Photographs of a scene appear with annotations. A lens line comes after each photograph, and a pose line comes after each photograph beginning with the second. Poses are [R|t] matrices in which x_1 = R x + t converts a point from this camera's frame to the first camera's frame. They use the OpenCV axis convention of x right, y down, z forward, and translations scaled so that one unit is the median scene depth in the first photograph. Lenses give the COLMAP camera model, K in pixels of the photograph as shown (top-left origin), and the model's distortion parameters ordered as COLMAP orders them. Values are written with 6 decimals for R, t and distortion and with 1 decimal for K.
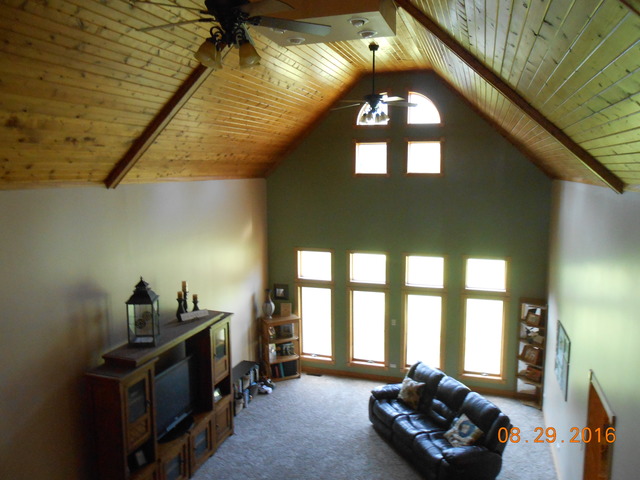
lens RADIAL K [[503.1, 0, 320.6], [0, 503.1, 243.1], [0, 0, 1]] dist [-0.005568, 0.013100]
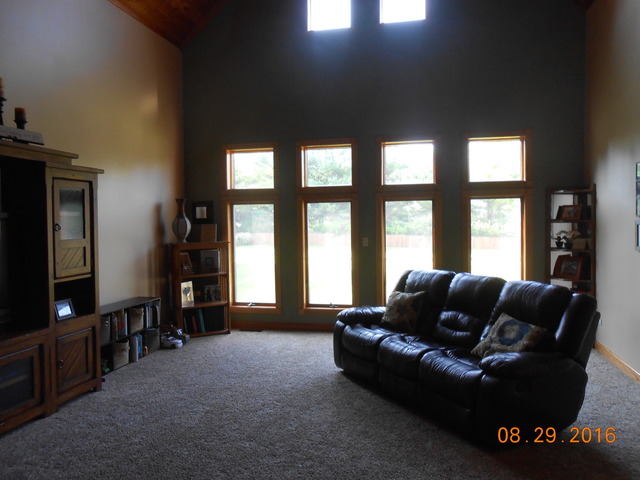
lens RADIAL K [[503.1, 0, 322.6], [0, 503.1, 235.4], [0, 0, 1]] dist [-0.005568, 0.013100]
pose [[0.995341, -0.007625, 0.096117, 0.020717], [0.018967, 0.992875, -0.117645, 0.234391], [-0.094535, 0.118920, 0.988393, 0.330704]]
